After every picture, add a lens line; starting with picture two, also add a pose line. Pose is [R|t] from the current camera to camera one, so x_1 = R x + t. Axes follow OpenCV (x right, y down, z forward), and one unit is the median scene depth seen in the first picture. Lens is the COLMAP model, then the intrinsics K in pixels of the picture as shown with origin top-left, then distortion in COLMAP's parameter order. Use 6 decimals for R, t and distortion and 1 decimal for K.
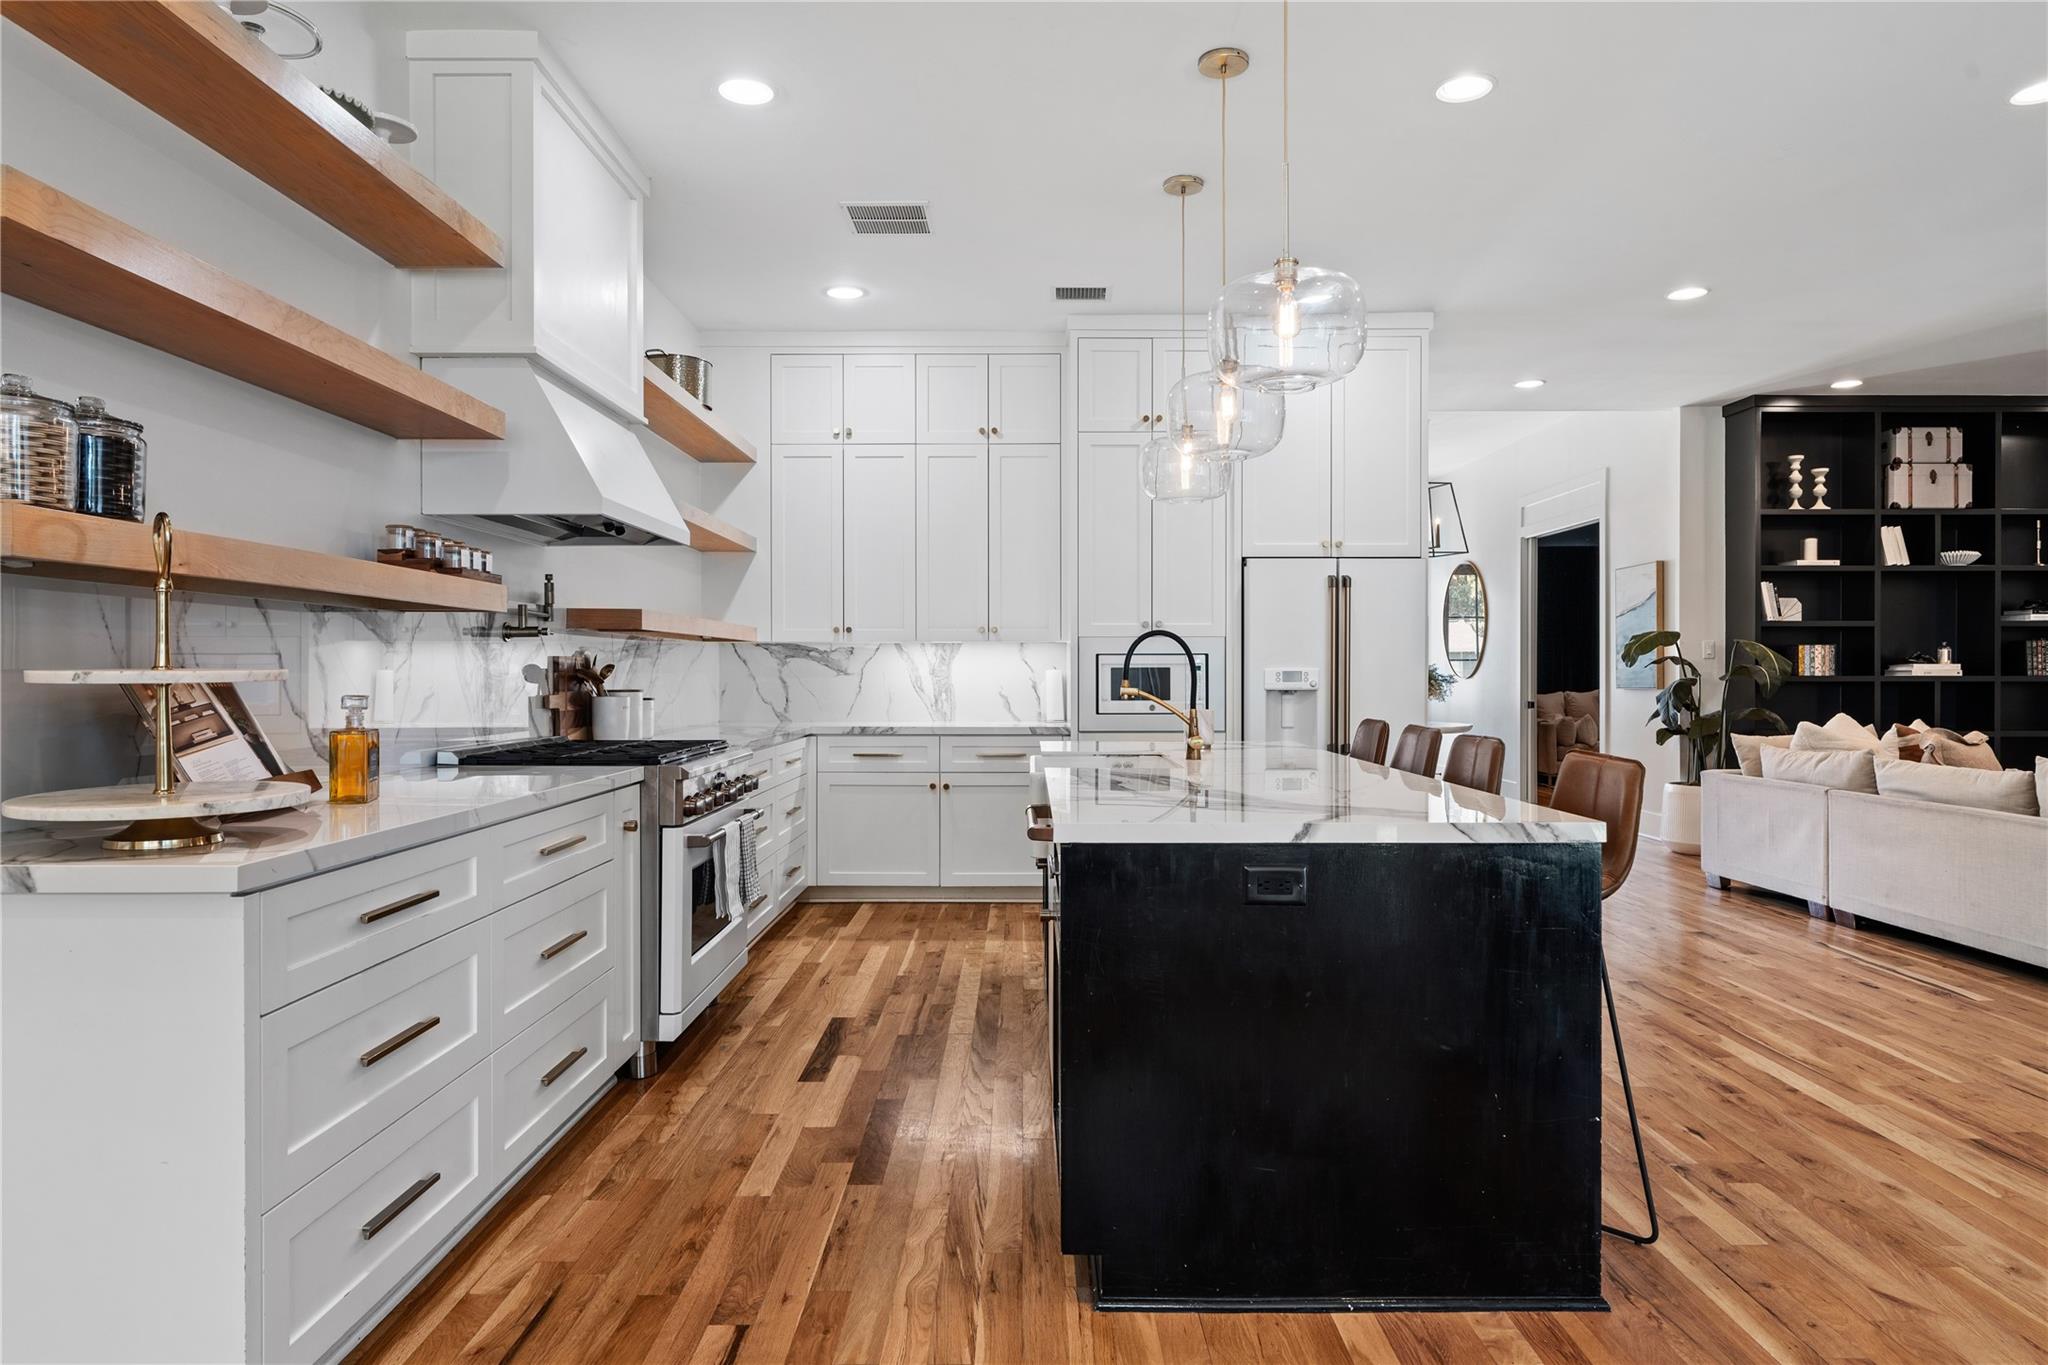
lens RADIAL K [[1221.5, 0, 1025.2], [0, 1221.5, 680.6], [0, 0, 1]] dist [-0.007604, -0.000327]
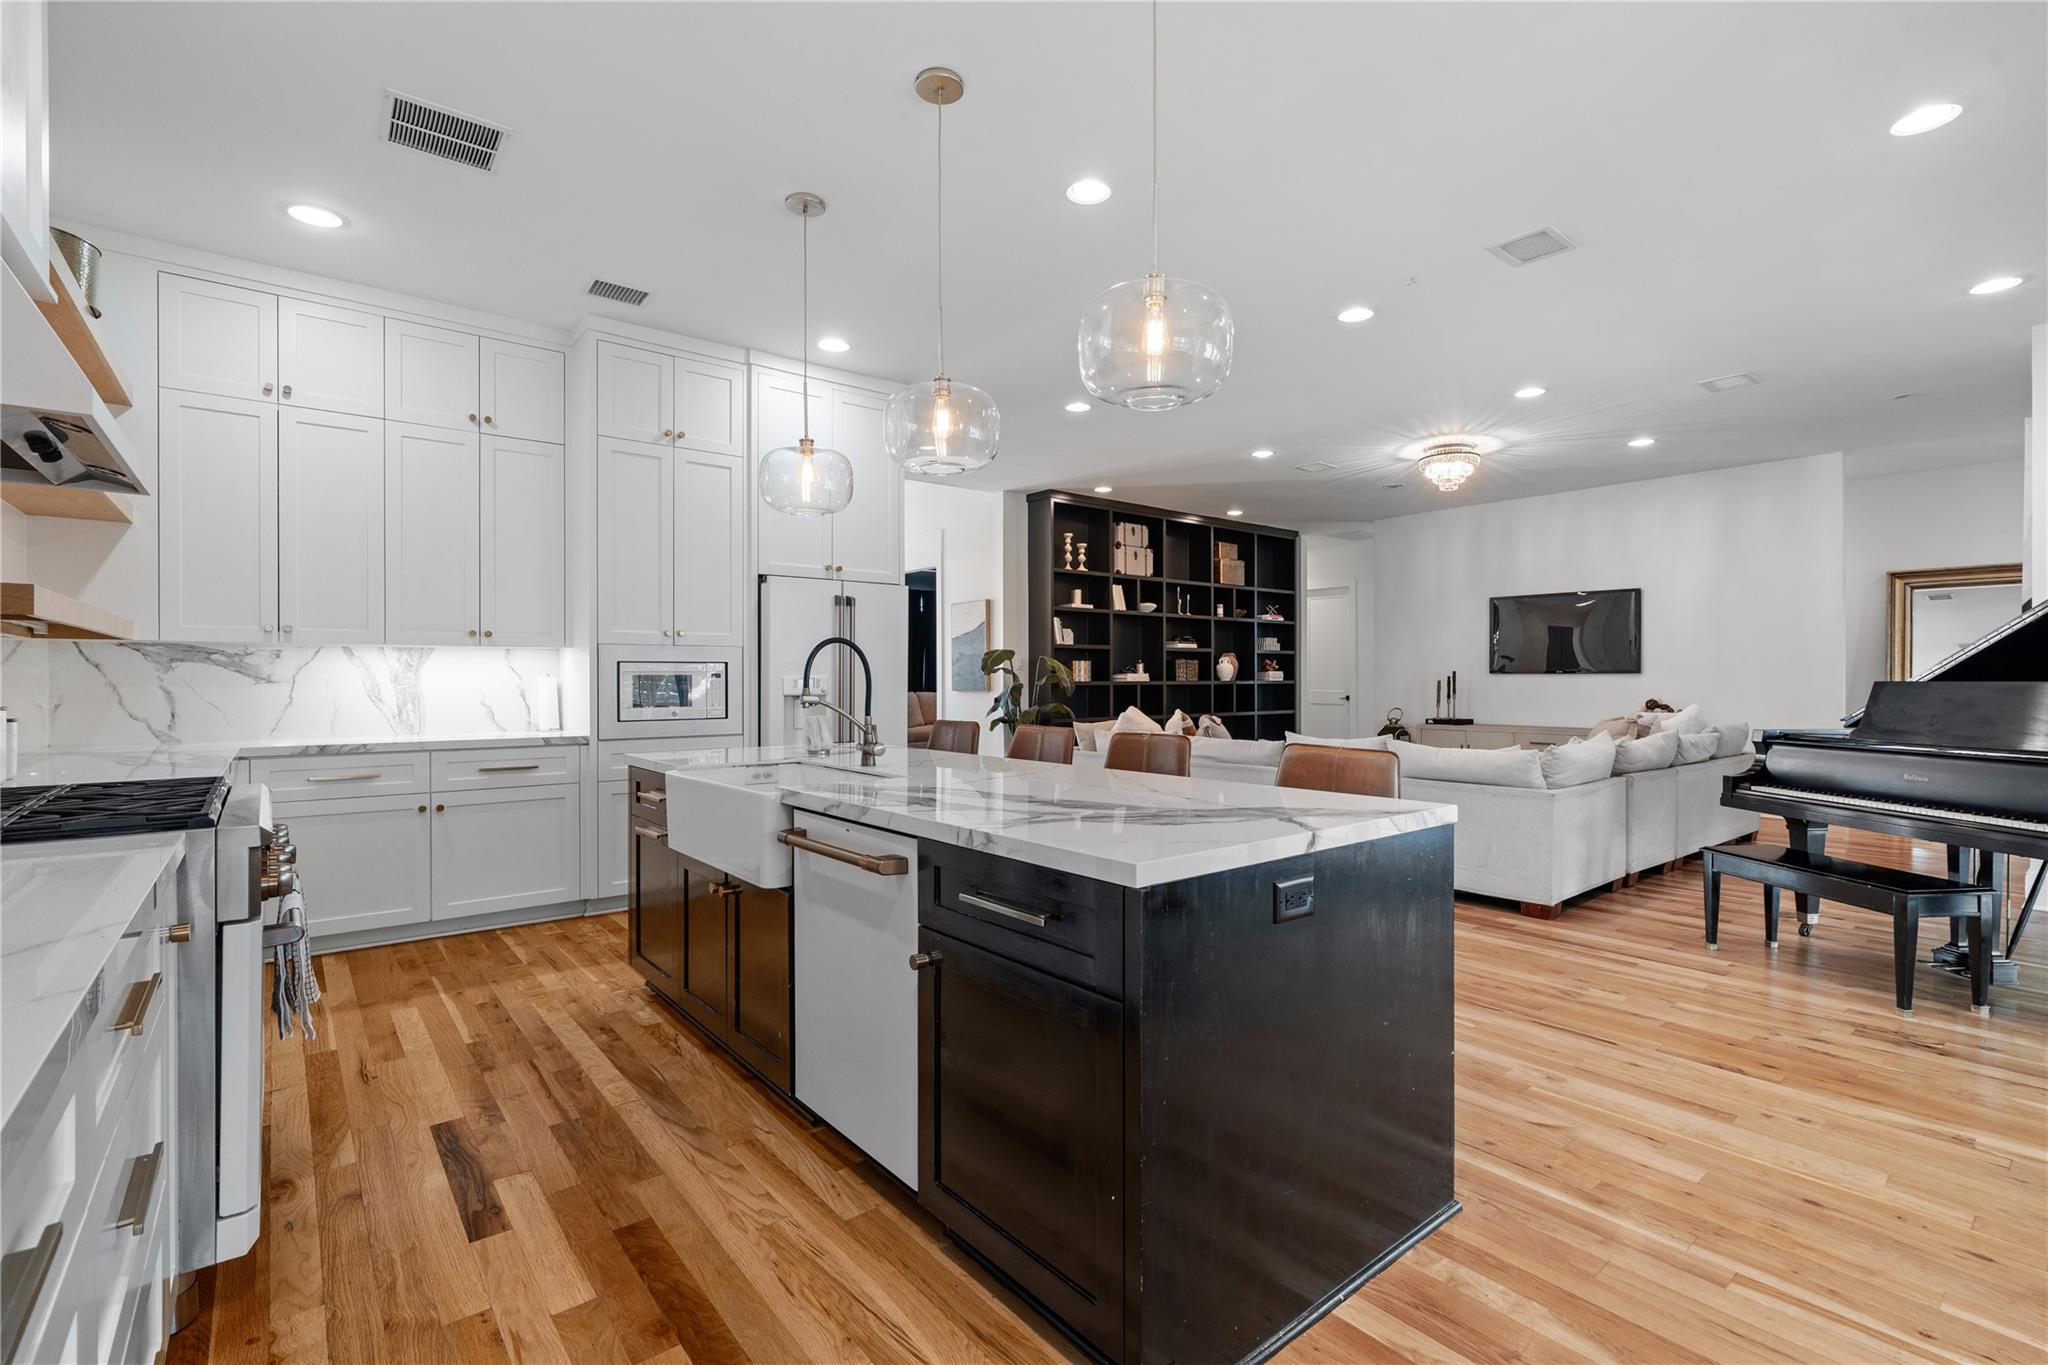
lens RADIAL K [[921.8, 0, 1030.3], [0, 921.8, 682.2], [0, 0, 1]] dist [-0.008055, 0.002422]
pose [[0.772474, -0.002874, 0.635040, -0.160874], [0.004655, 0.999989, -0.001138, -0.002376], [-0.635030, 0.003835, 0.772478, 0.211900]]
